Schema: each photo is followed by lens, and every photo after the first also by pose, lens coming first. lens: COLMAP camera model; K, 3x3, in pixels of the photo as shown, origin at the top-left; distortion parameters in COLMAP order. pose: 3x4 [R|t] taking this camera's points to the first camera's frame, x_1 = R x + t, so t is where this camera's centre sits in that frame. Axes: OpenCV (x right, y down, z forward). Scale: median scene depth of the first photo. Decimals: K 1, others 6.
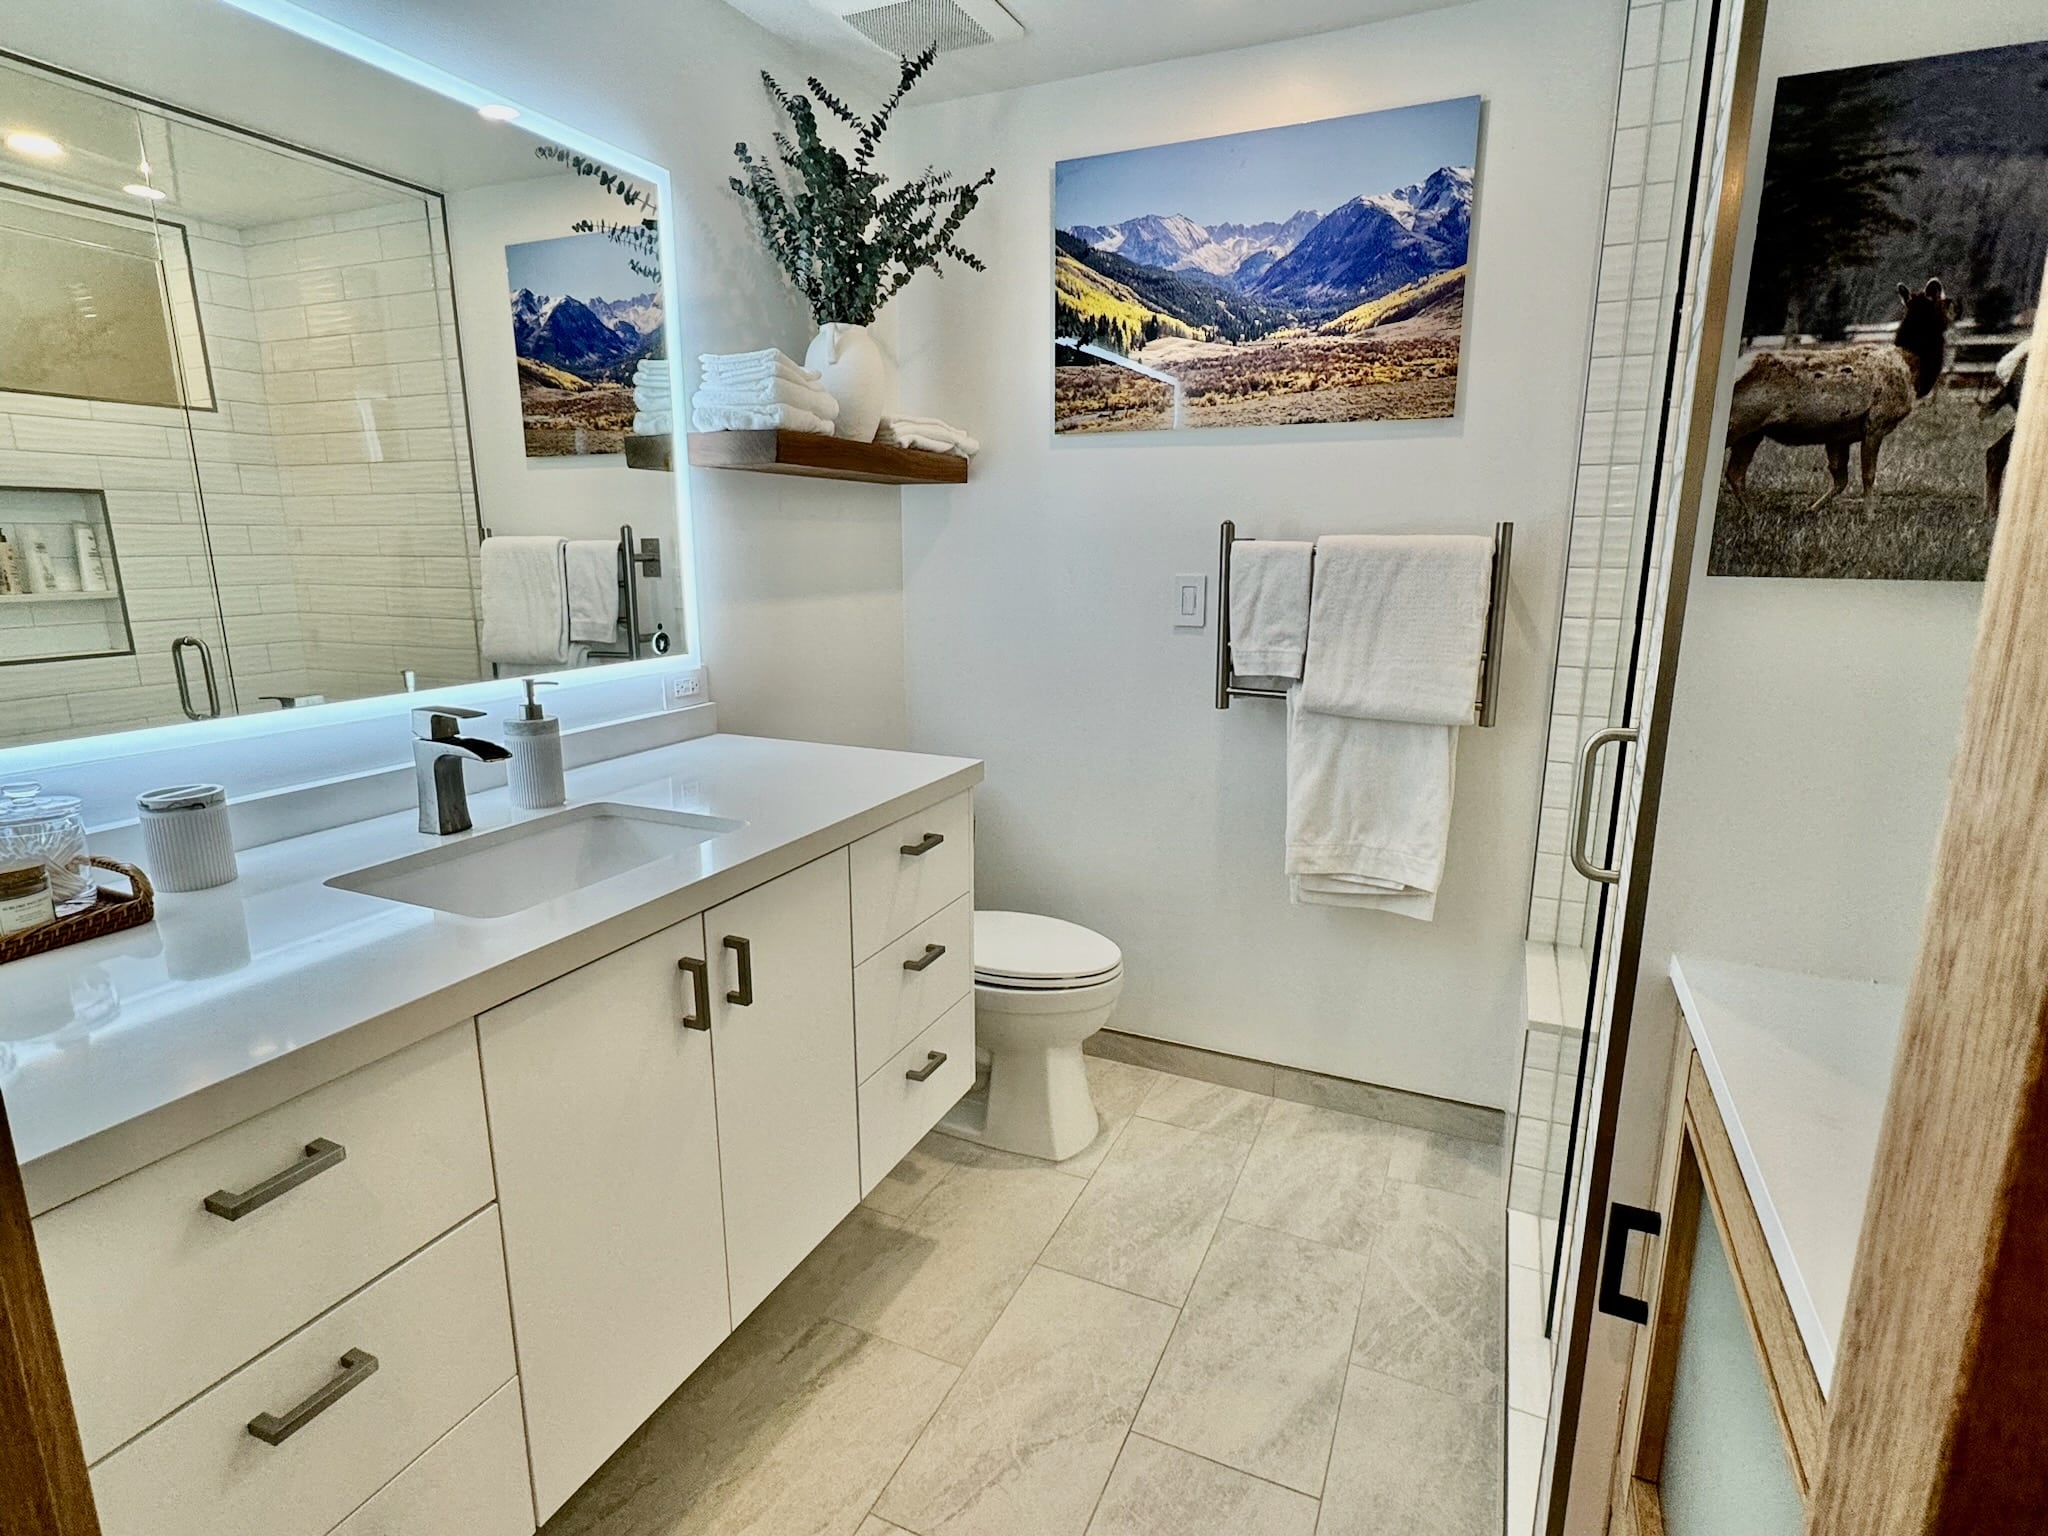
lens RADIAL K [[1047.2, 0, 1031.0], [0, 1047.2, 767.8], [0, 0, 1]] dist [0.000788, -0.000870]
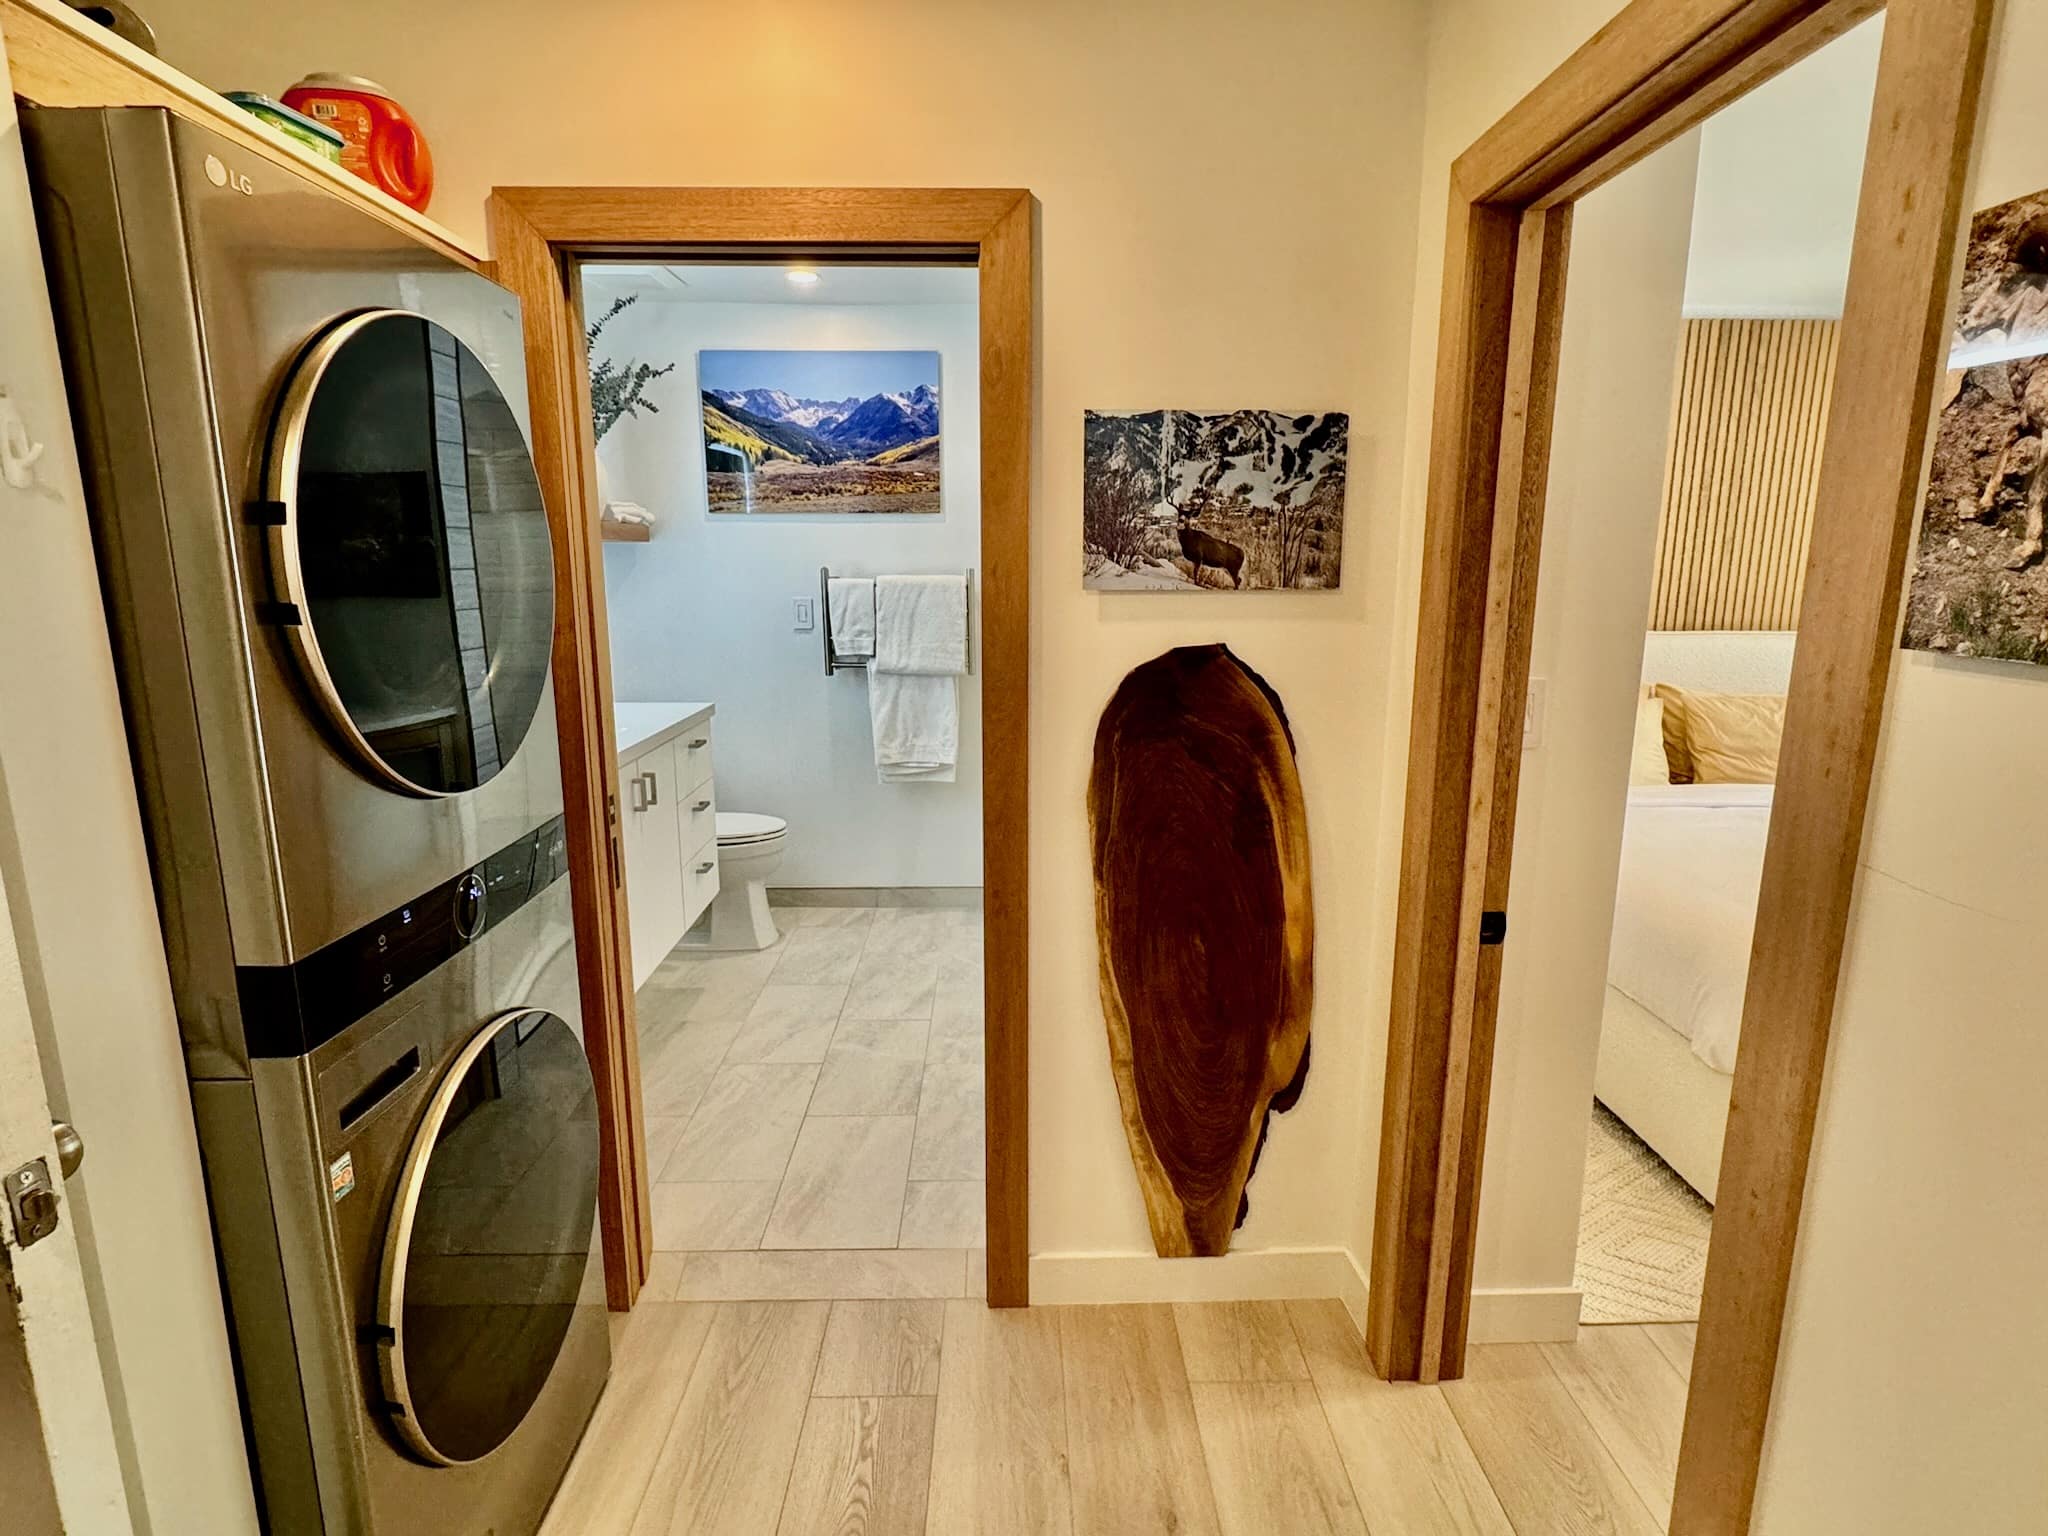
lens RADIAL K [[1047.2, 0, 1019.8], [0, 1047.2, 765.8], [0, 0, 1]] dist [0.000788, -0.000870]
pose [[0.902839, -0.084975, 0.421500, -0.287525], [0.094705, 0.995503, -0.002161, 0.130642], [-0.419421, 0.041869, 0.906826, -0.718673]]
